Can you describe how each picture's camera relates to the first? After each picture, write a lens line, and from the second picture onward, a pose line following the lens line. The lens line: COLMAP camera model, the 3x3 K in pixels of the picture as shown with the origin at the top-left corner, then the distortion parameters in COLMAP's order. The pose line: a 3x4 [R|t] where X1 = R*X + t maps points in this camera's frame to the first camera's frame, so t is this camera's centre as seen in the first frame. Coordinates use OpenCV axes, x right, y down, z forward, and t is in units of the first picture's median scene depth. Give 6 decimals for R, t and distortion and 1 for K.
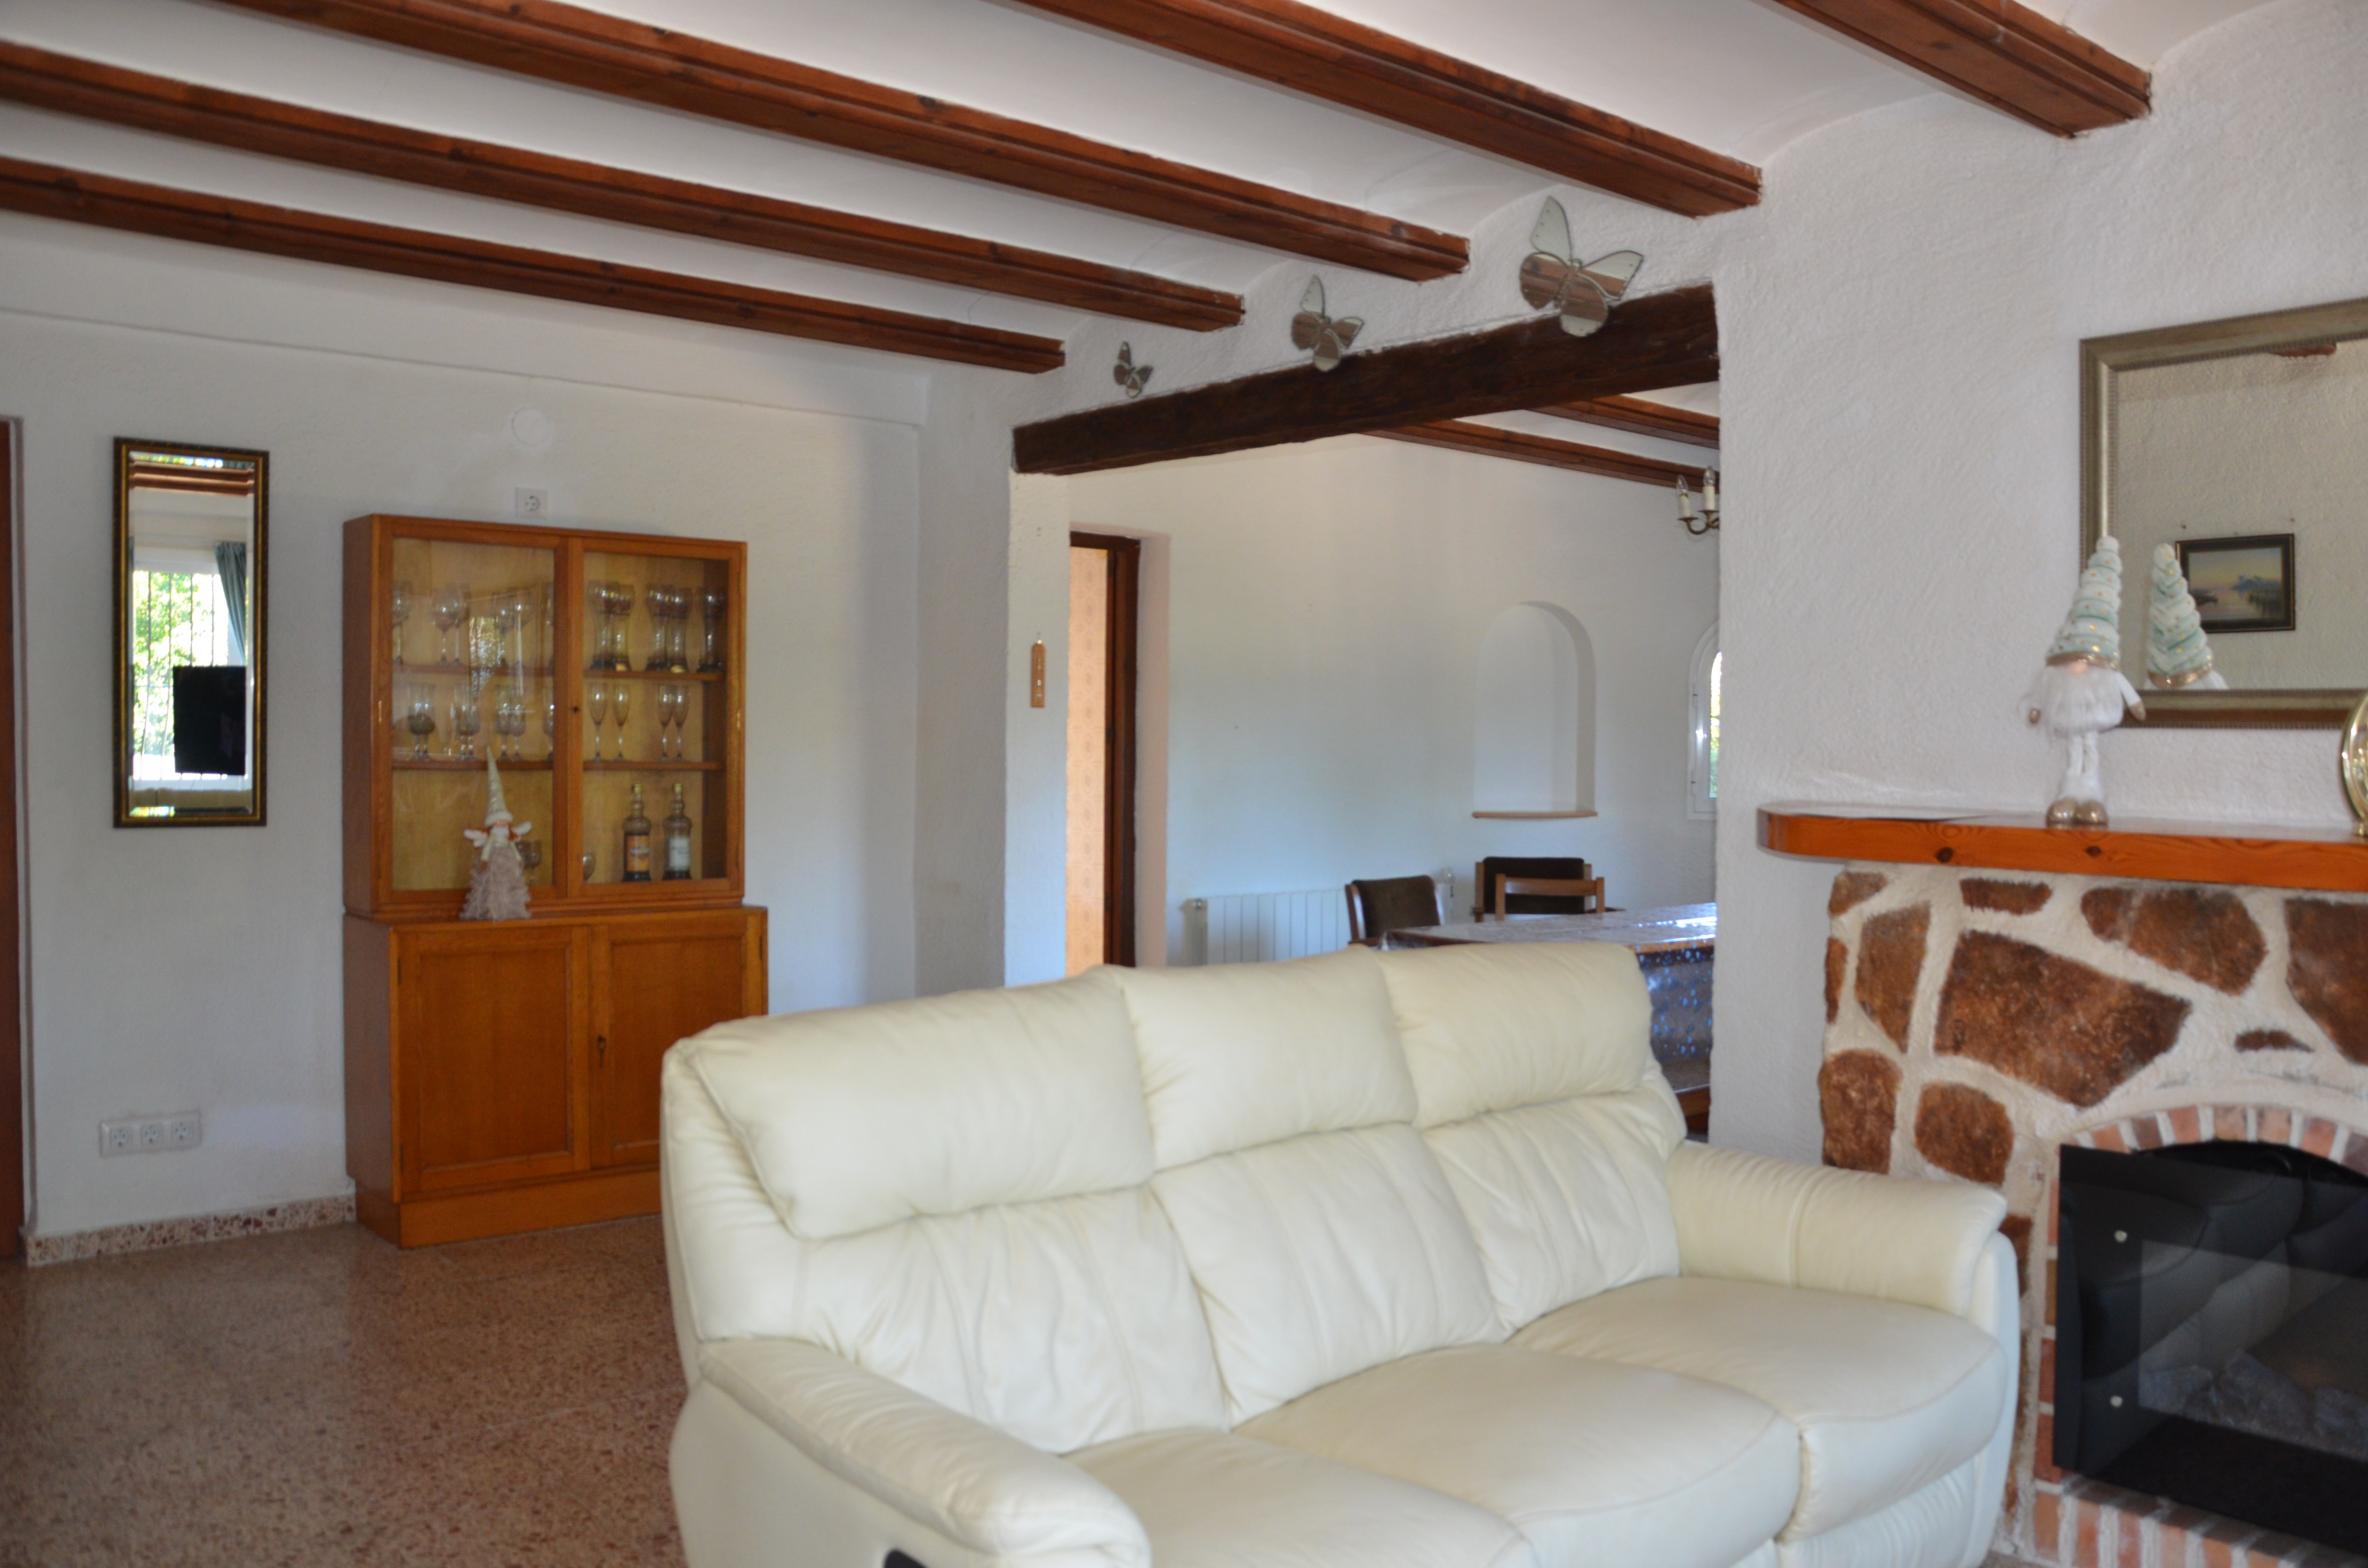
lens RADIAL K [[1911.2, 0, 1188.4], [0, 1911.2, 782.5], [0, 0, 1]] dist [-0.099176, 0.049614]
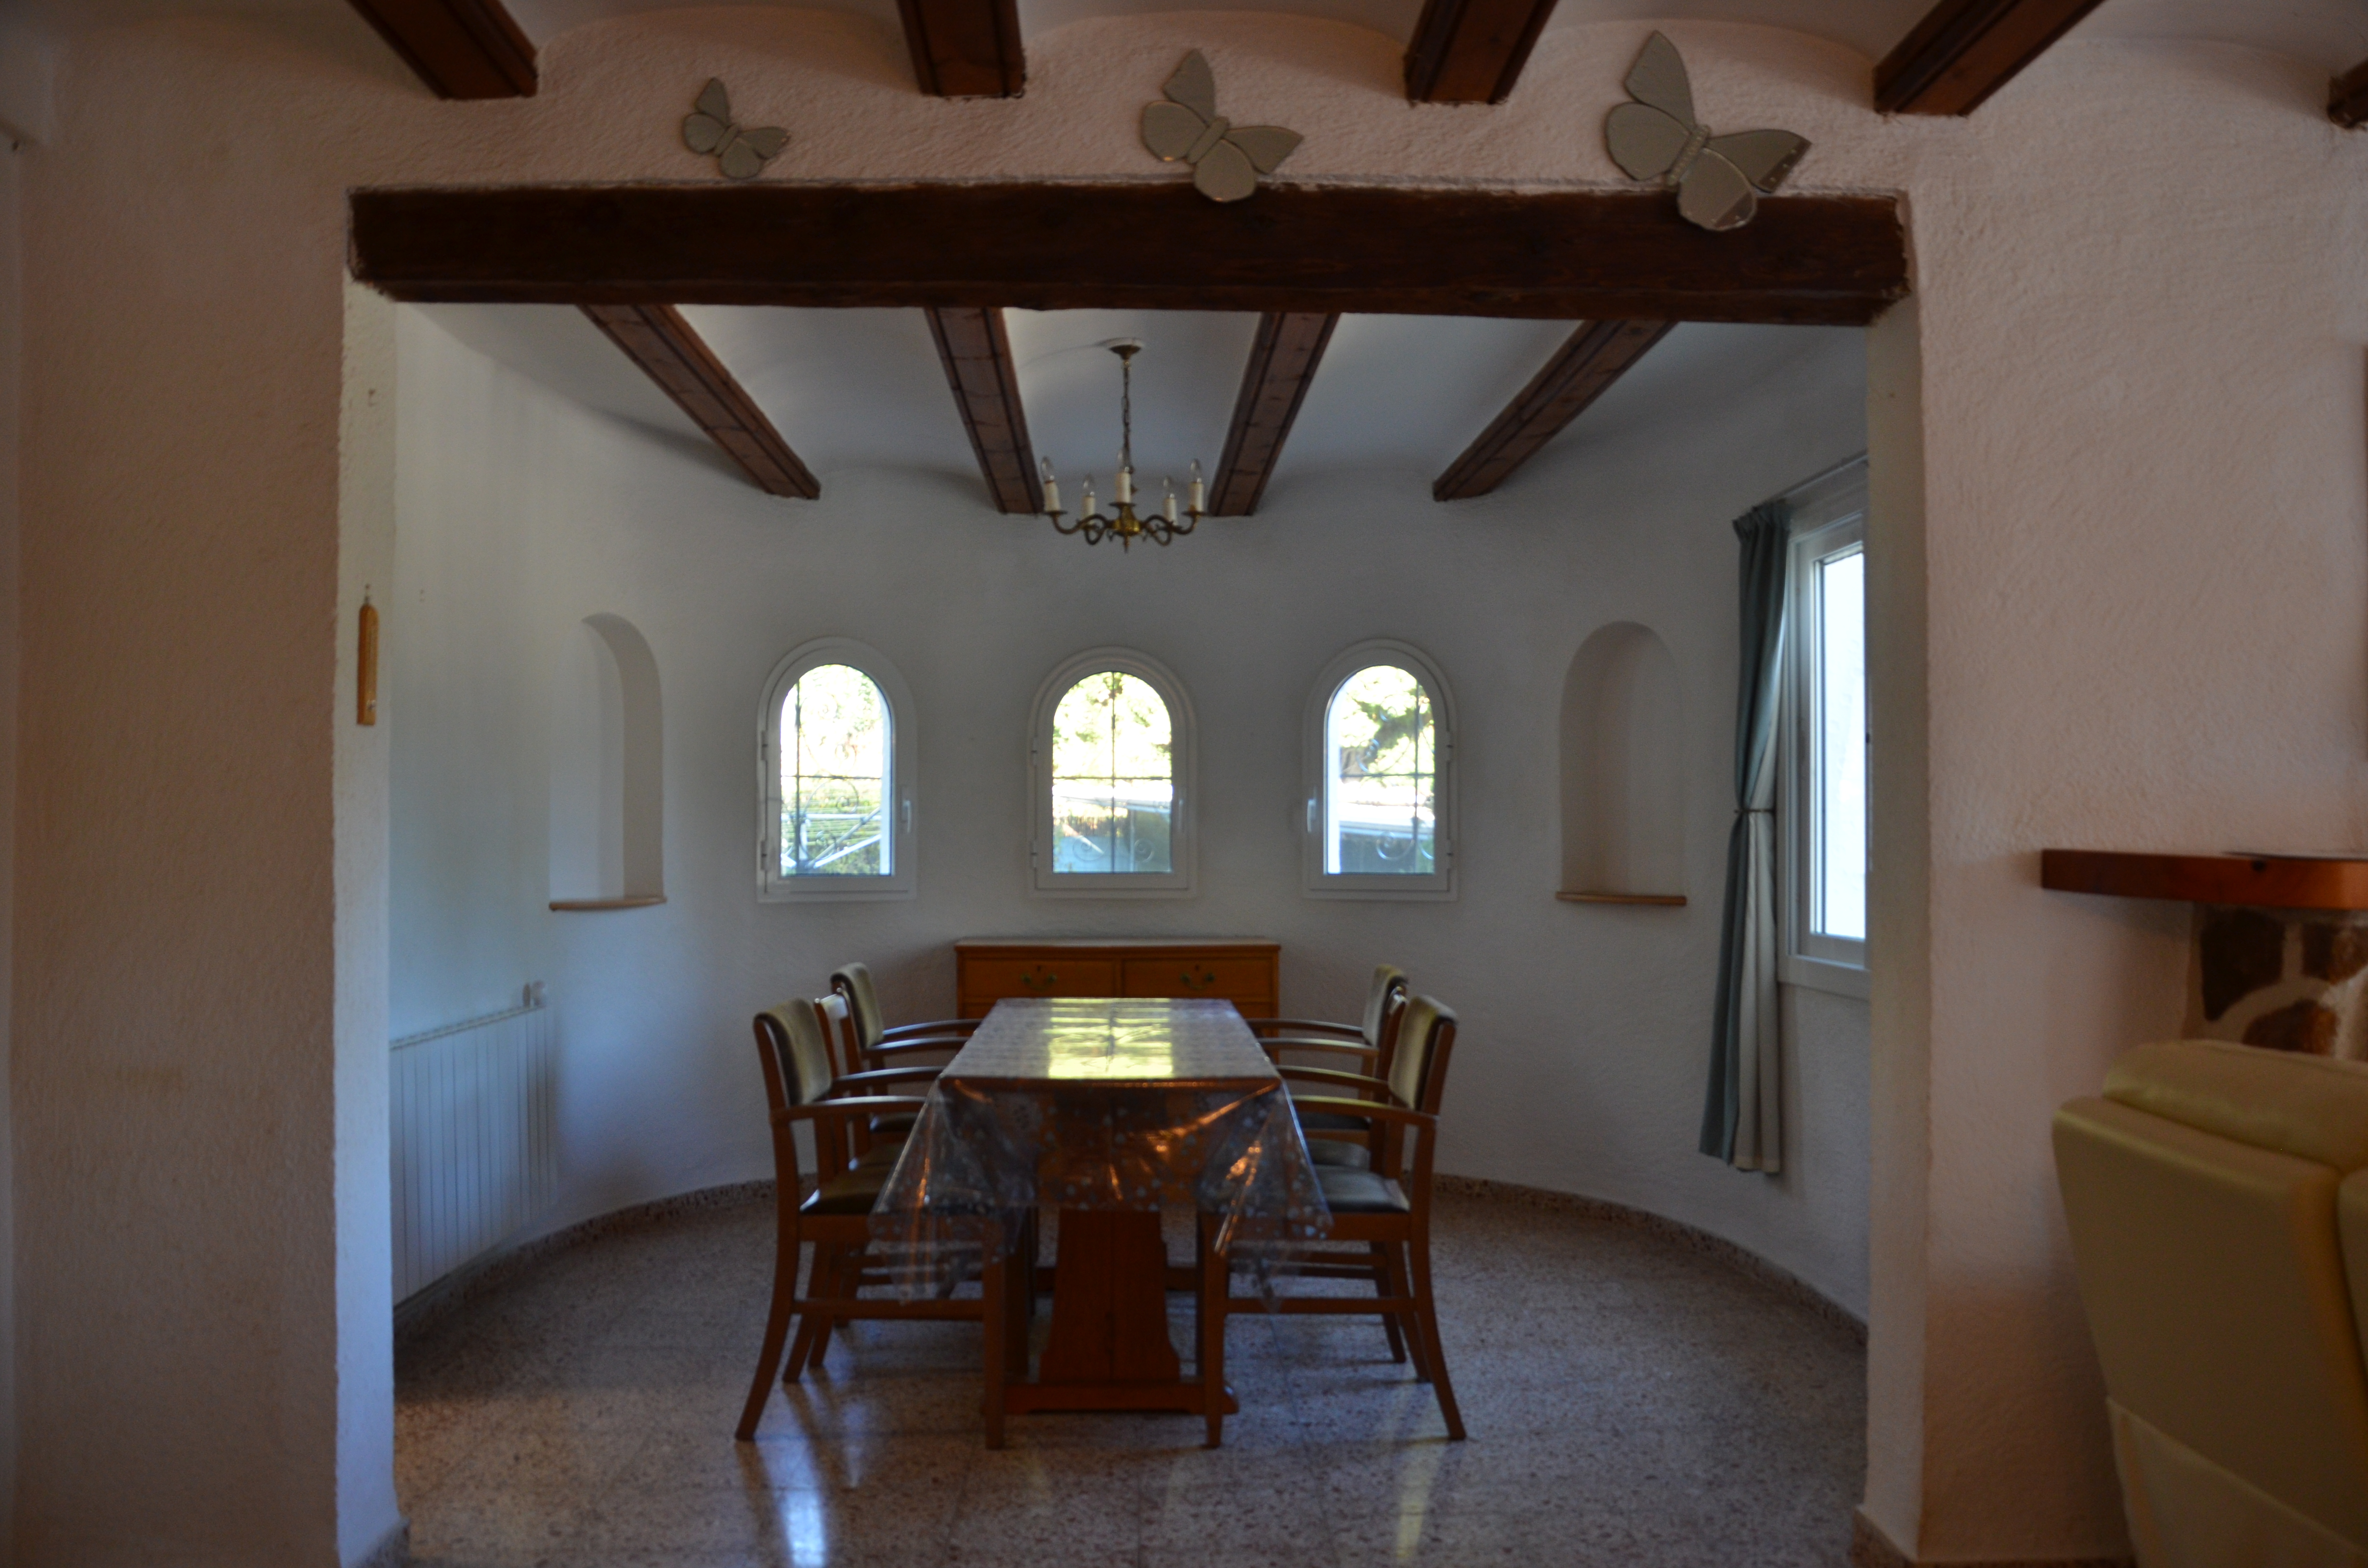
lens RADIAL K [[1911.2, 0, 1178.9], [0, 1911.2, 803.4], [0, 0, 1]] dist [-0.099176, 0.049614]
pose [[0.615512, -0.003924, 0.788118, -0.546009], [0.027416, 0.999489, -0.016435, -0.007399], [-0.787651, 0.031723, 0.615305, 0.793406]]
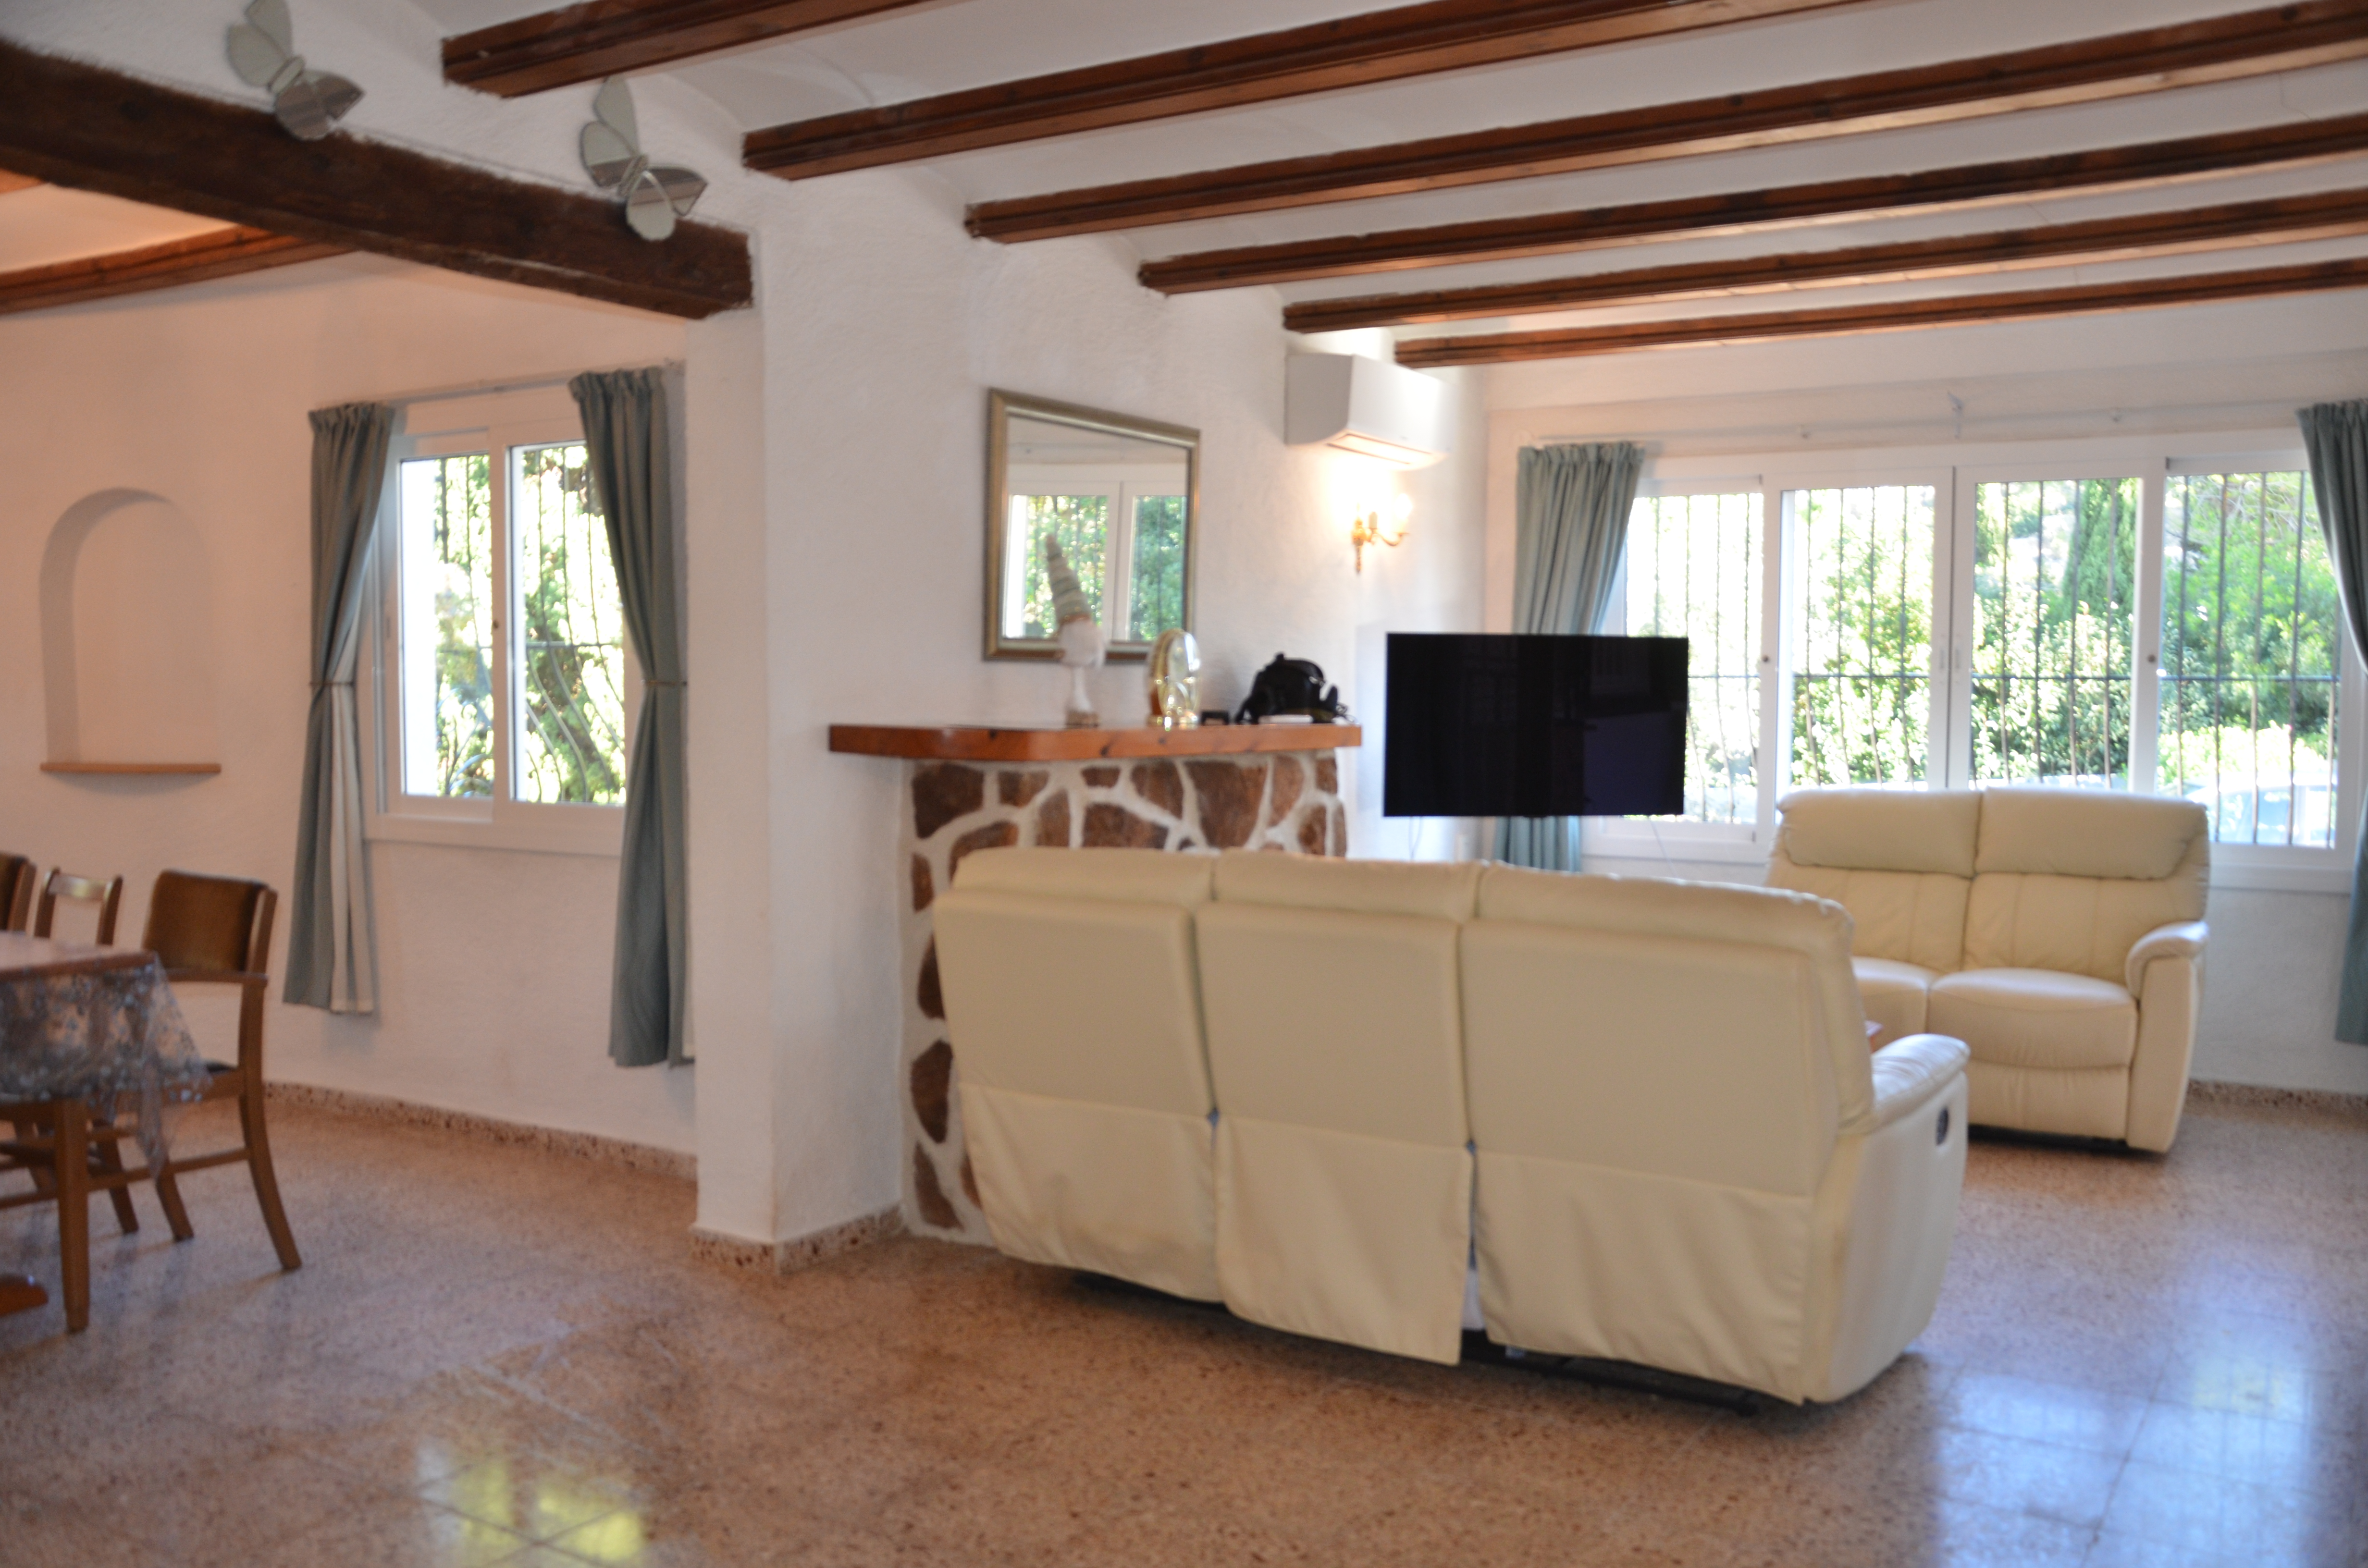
lens RADIAL K [[1911.2, 0, 1195.6], [0, 1911.2, 774.8], [0, 0, 1]] dist [-0.099176, 0.049614]
pose [[-0.284765, -0.060924, 0.956659, -0.848231], [0.014592, 0.997587, 0.067874, -0.035061], [-0.958486, 0.033288, -0.283188, 1.116148]]
